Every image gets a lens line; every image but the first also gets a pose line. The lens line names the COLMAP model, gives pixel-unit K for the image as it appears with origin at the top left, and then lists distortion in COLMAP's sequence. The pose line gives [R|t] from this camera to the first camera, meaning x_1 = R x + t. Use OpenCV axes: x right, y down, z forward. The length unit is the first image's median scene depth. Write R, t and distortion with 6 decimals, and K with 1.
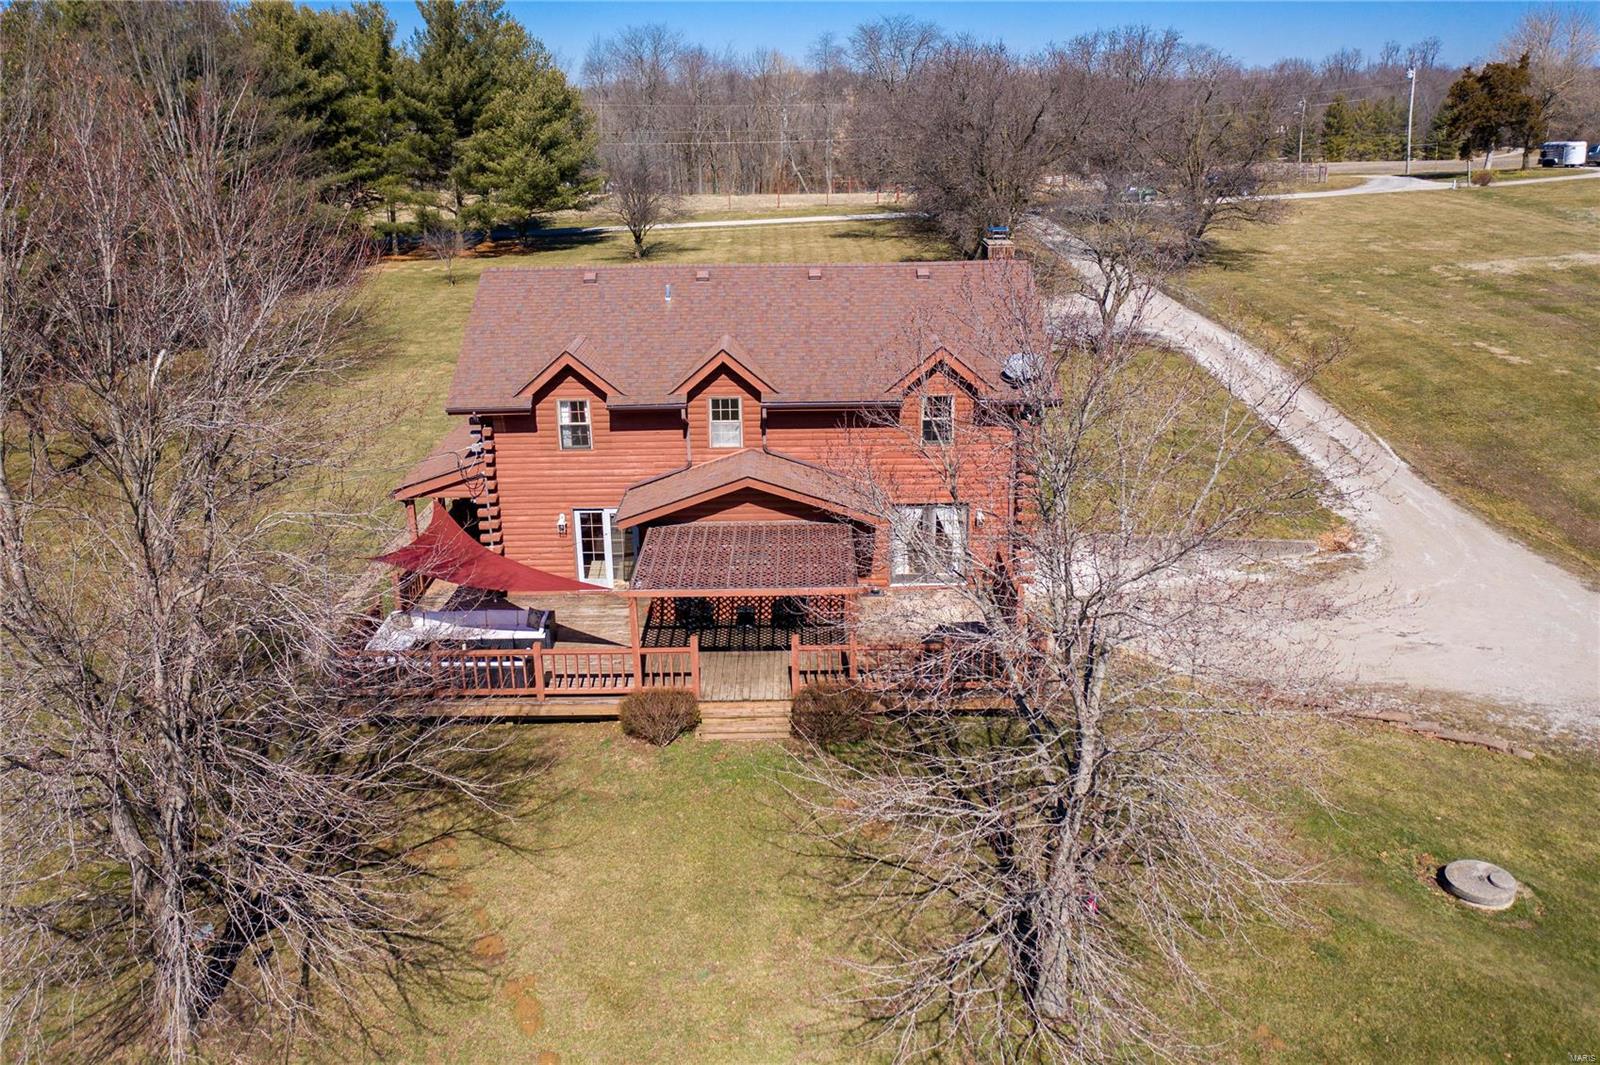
lens RADIAL K [[1271.6, 0, 793.7], [0, 1271.6, 465.1], [0, 0, 1]] dist [-0.009469, 0.000545]
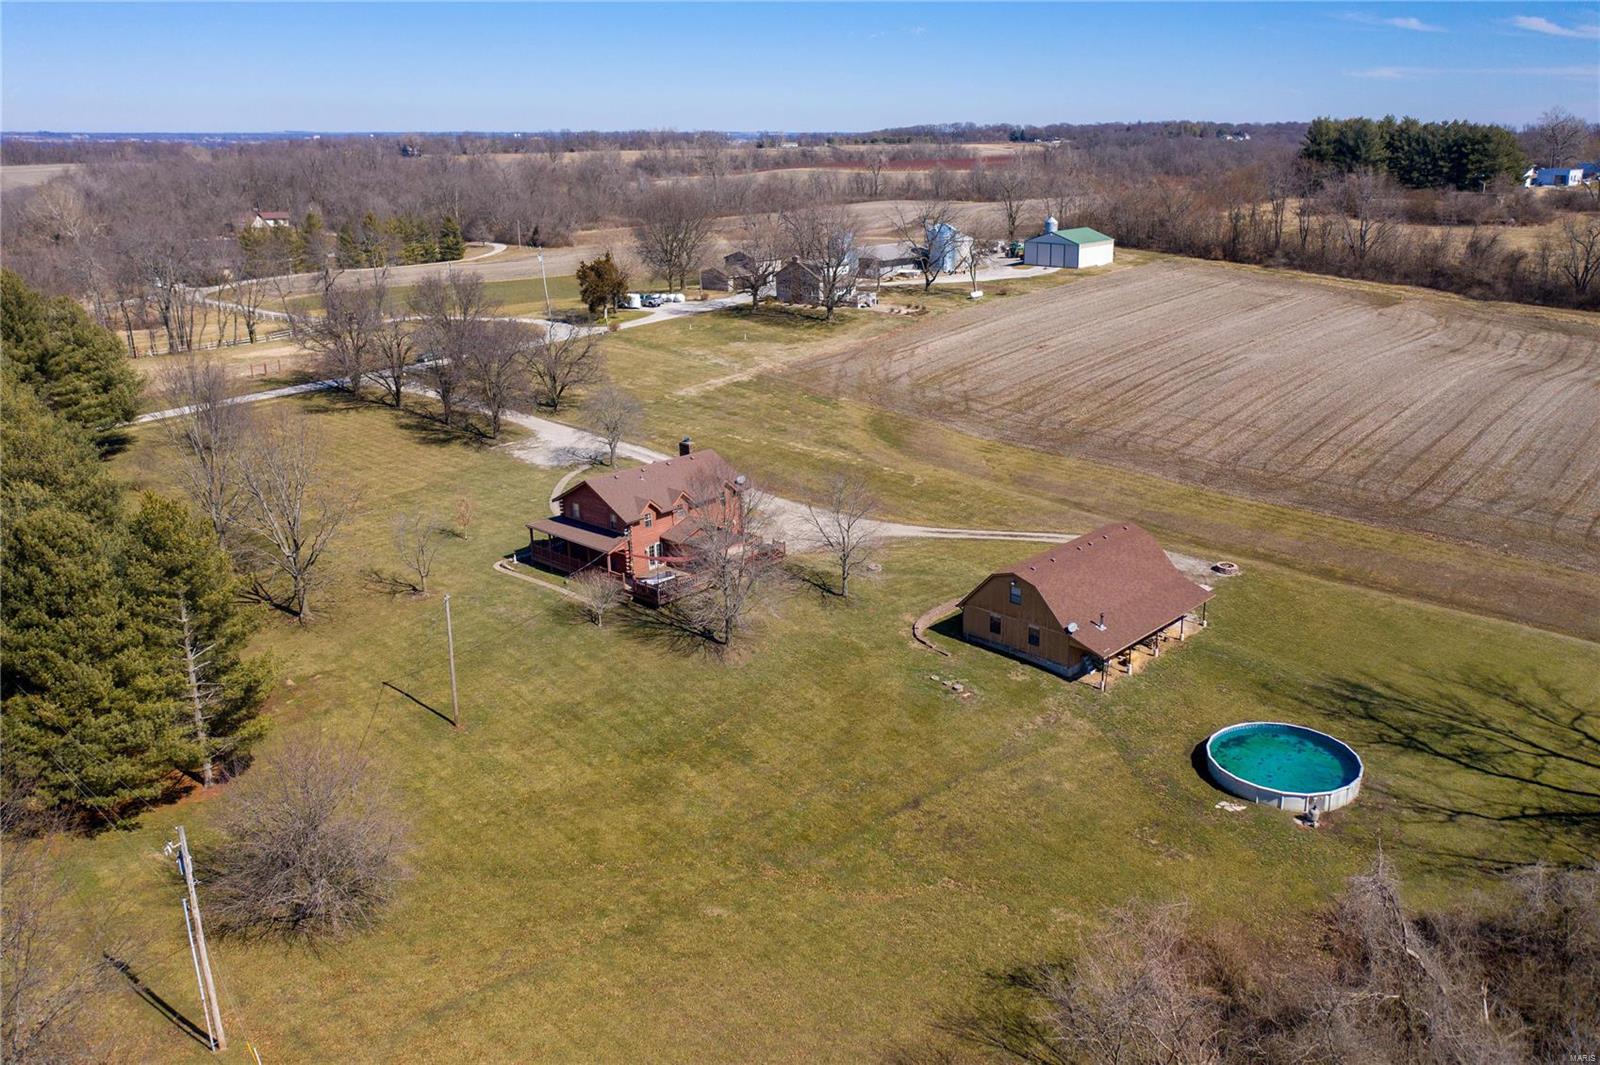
lens RADIAL K [[1249.7, 0, 806.0], [0, 1249.7, 533.6], [0, 0, 1]] dist [-0.023366, 0.003589]
pose [[0.678008, -0.214162, 0.703164, -0.947693], [0.198324, 0.974436, 0.105554, -0.113179], [-0.707794, 0.067888, 0.703149, -0.698993]]
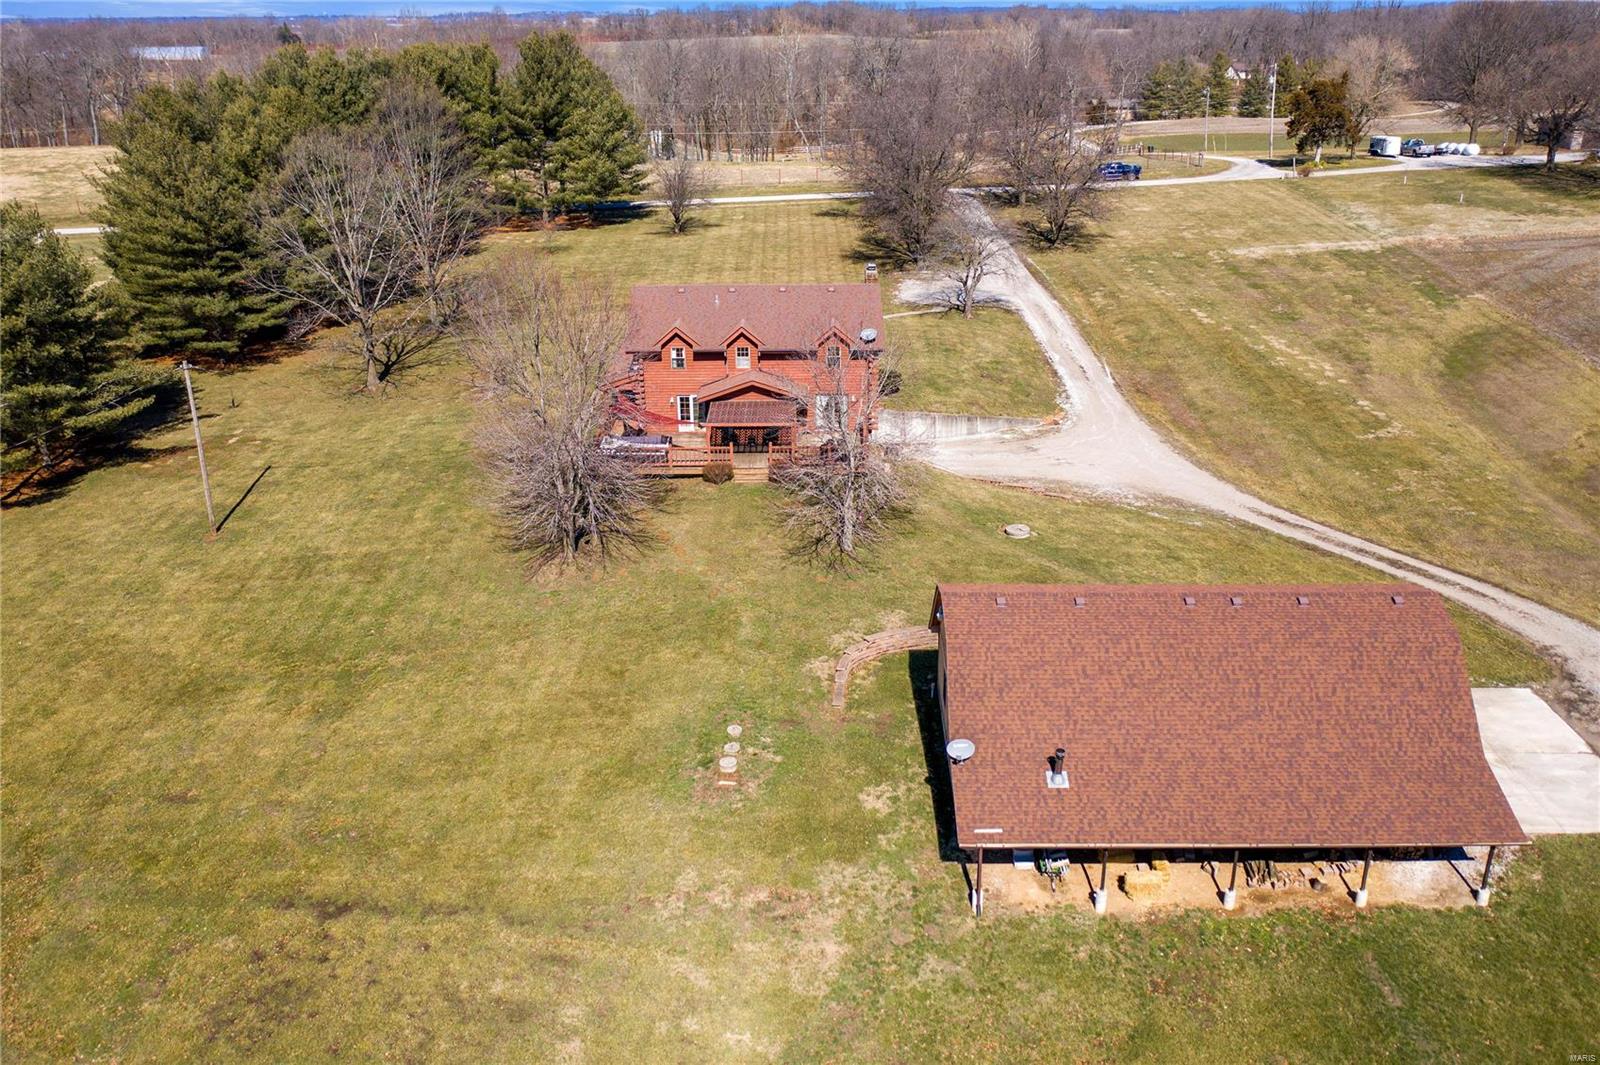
lens RADIAL K [[1233.9, 0, 792.2], [0, 1233.9, 531.0], [0, 0, 1]] dist [-0.031527, -0.000446]
pose [[0.999951, 0.007366, -0.006557, 0.021993], [-0.006559, 0.993273, 0.115612, 0.008233], [0.007364, -0.115563, 0.993273, -0.525391]]
